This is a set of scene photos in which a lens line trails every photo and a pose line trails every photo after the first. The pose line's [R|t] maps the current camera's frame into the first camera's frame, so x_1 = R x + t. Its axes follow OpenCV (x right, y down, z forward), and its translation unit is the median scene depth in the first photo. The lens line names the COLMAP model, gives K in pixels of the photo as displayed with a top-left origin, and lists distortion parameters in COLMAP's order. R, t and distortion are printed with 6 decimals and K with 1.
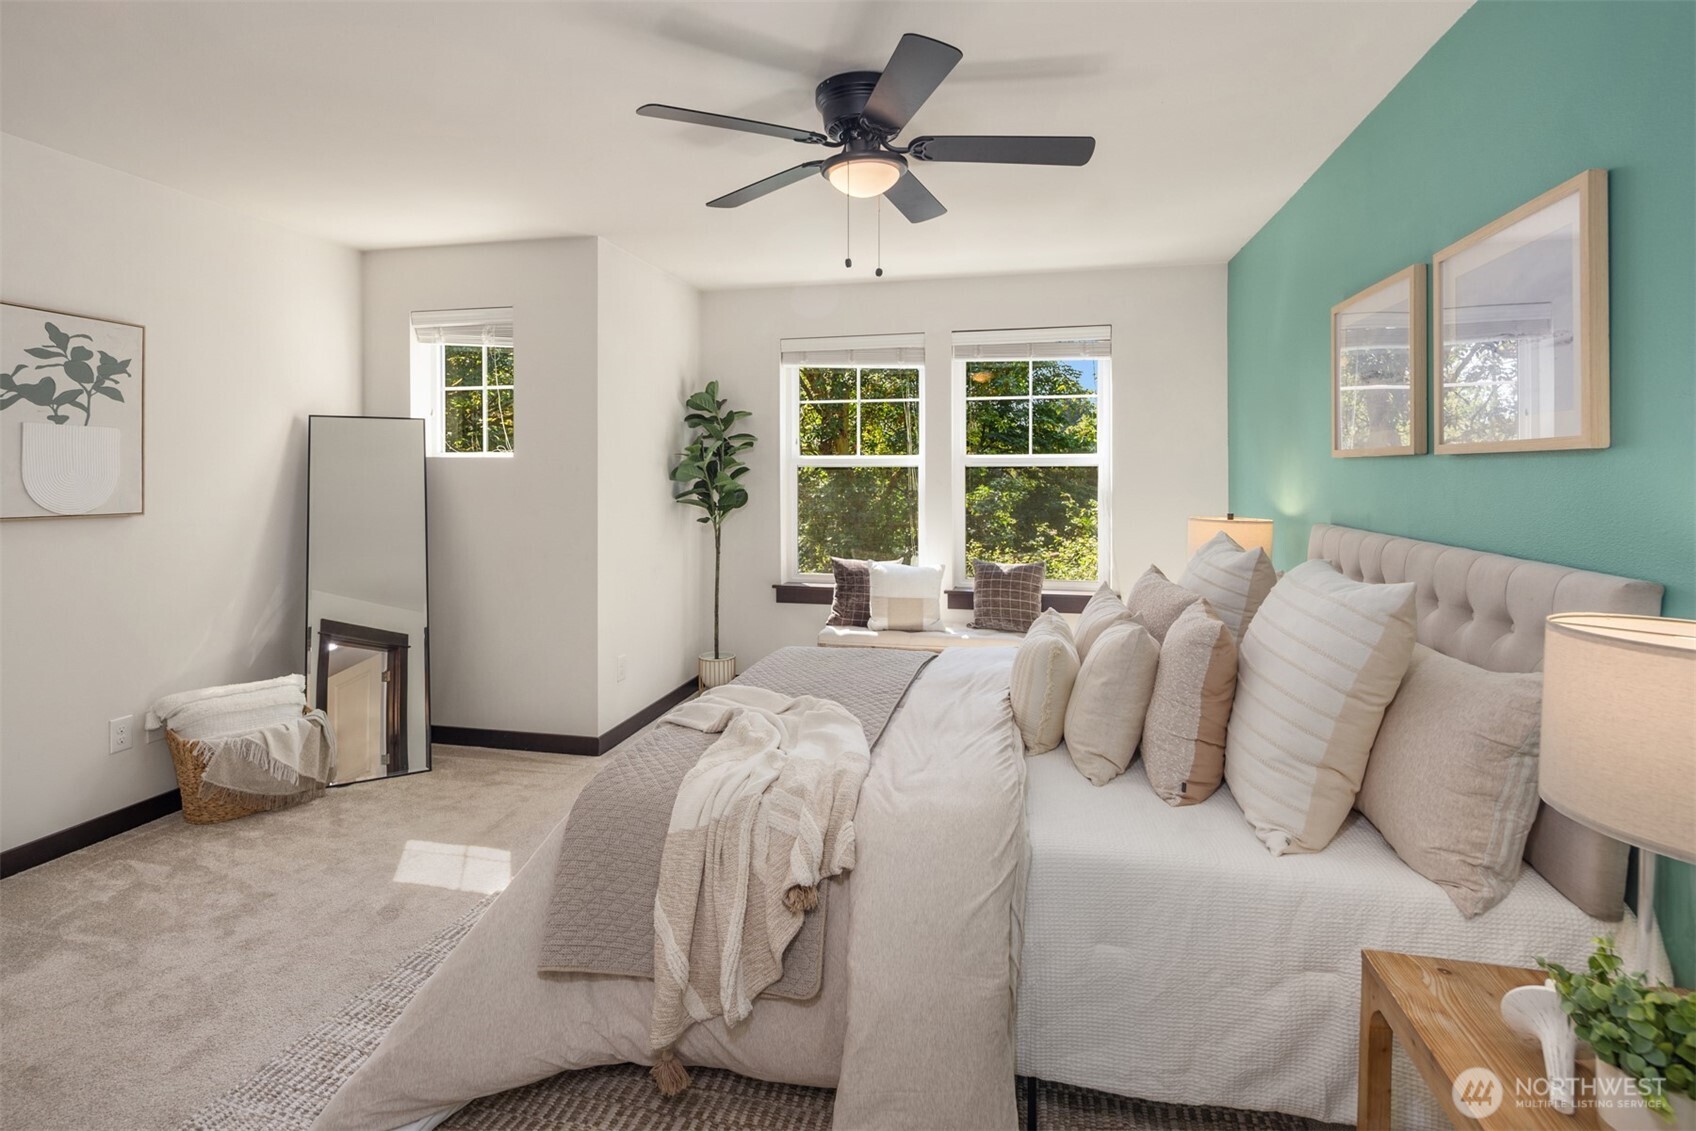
lens RADIAL K [[829.1, 0, 846.4], [0, 829.1, 471.6], [0, 0, 1]] dist [-0.000523, -0.000447]
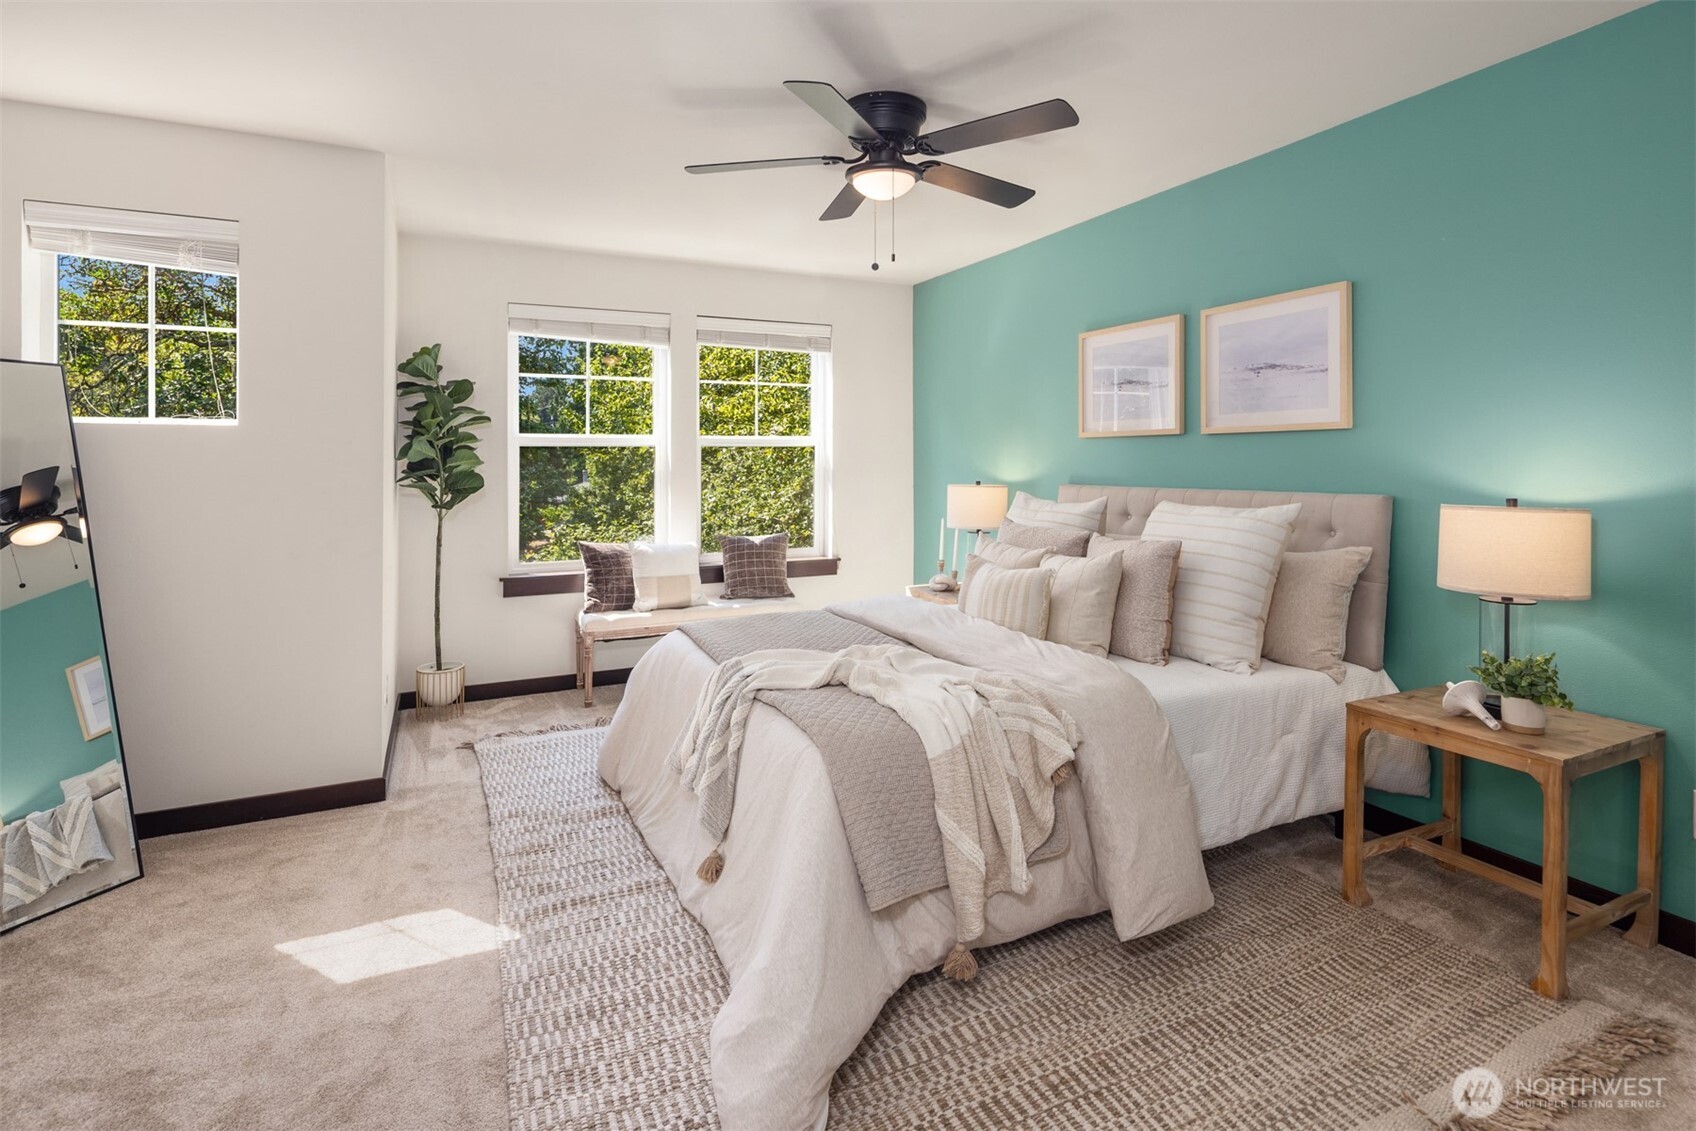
lens RADIAL K [[831.6, 0, 849.8], [0, 831.6, 455.1], [0, 0, 1]] dist [-0.000232, -0.001519]
pose [[0.781256, 0.003304, 0.624202, -0.393280], [0.002976, 0.999955, -0.009018, 0.015444], [-0.624204, 0.008903, 0.781211, 0.075411]]
